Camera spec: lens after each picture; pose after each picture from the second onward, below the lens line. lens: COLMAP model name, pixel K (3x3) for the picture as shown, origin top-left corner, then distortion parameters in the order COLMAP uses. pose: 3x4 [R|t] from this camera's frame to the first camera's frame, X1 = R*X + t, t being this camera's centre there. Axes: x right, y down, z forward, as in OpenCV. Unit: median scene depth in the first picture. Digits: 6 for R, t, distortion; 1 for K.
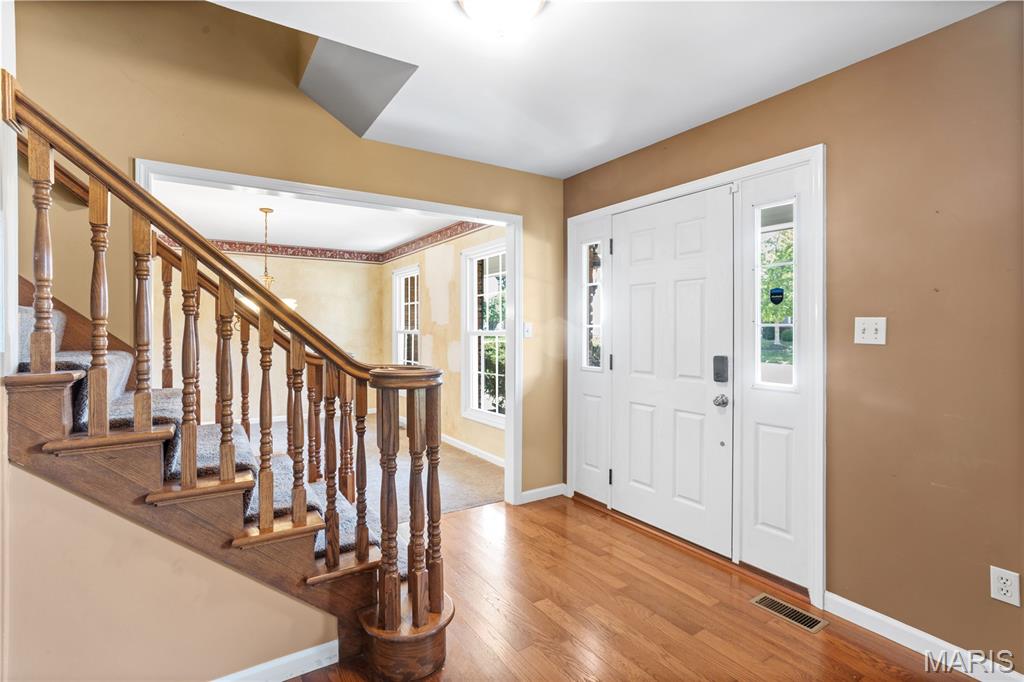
lens RADIAL K [[486.0, 0, 510.7], [0, 486.0, 332.8], [0, 0, 1]] dist [-0.063563, 0.037163]
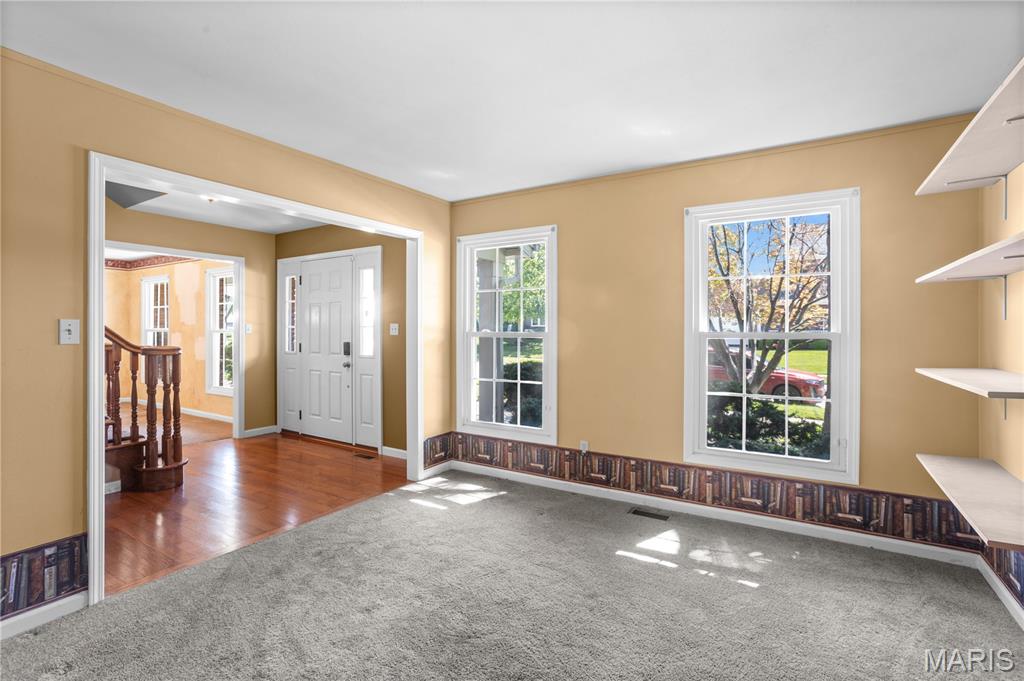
lens RADIAL K [[486.0, 0, 510.7], [0, 486.0, 332.3], [0, 0, 1]] dist [-0.063563, 0.037163]
pose [[0.905549, 0.001079, 0.424241, 0.151107], [-0.000516, 0.999999, -0.001444, 0.007651], [-0.424242, 0.001089, 0.905548, -0.806060]]
